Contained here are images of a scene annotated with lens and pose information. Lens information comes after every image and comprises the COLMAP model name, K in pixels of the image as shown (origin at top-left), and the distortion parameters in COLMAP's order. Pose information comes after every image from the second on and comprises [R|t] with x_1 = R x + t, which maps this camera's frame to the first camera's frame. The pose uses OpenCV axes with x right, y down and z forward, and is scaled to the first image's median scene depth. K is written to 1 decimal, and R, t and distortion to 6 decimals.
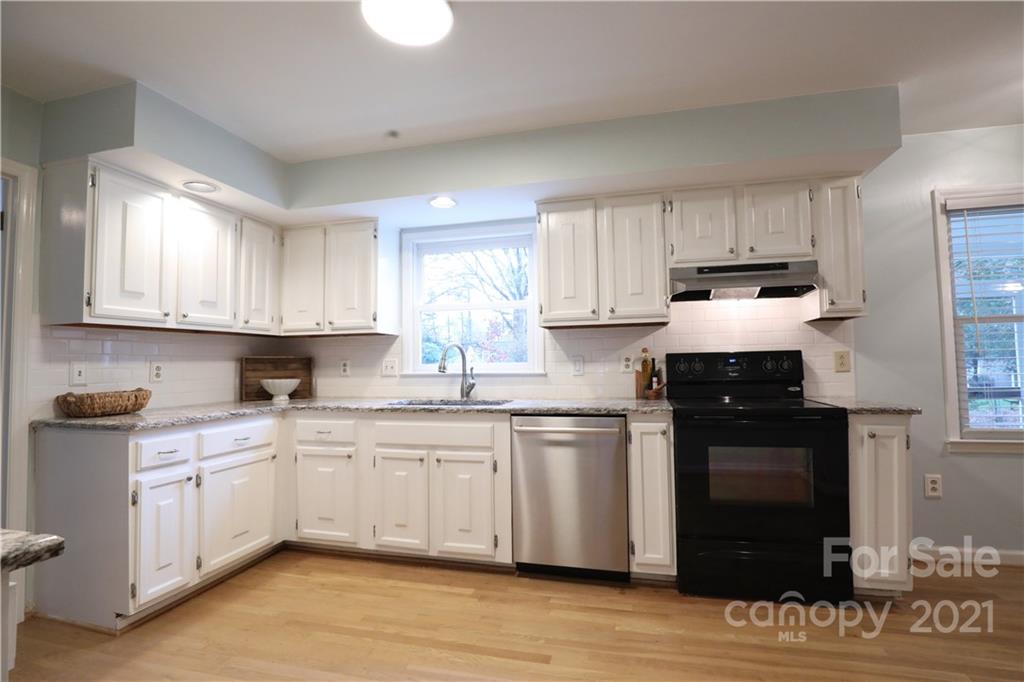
lens RADIAL K [[468.4, 0, 522.4], [0, 468.4, 342.2], [0, 0, 1]] dist [-0.035468, 0.005498]
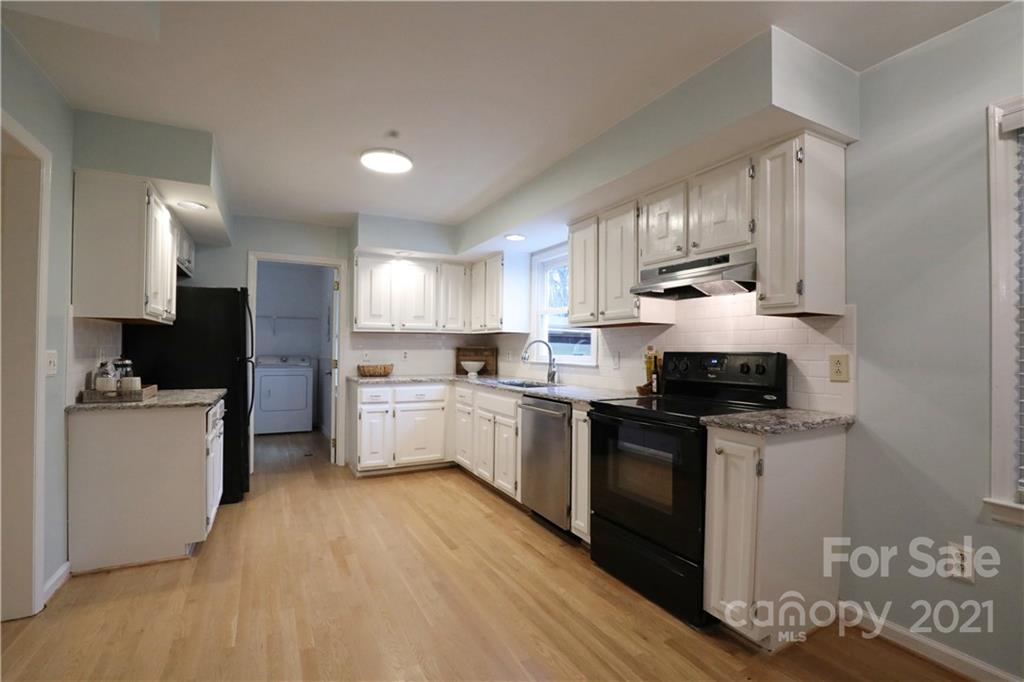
lens RADIAL K [[468.4, 0, 522.3], [0, 468.4, 343.9], [0, 0, 1]] dist [-0.035468, 0.005498]
pose [[0.673890, 0.011995, -0.738734, 0.950547], [0.016801, 0.999361, 0.031553, -0.033595], [0.738640, -0.033675, 0.673258, 0.094354]]
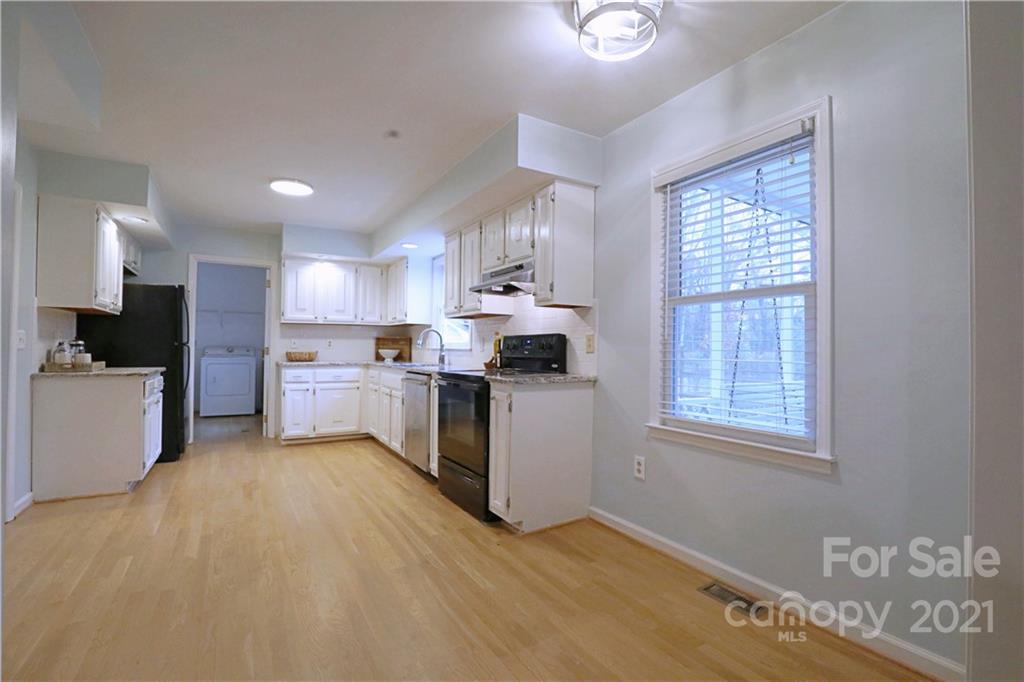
lens RADIAL K [[468.4, 0, 520.3], [0, 468.4, 341.6], [0, 0, 1]] dist [-0.035468, 0.005498]
pose [[0.711889, 0.011411, -0.702200, 1.431509], [0.013445, 0.999463, 0.029872, 0.001506], [0.702164, -0.030707, 0.711353, 0.086617]]
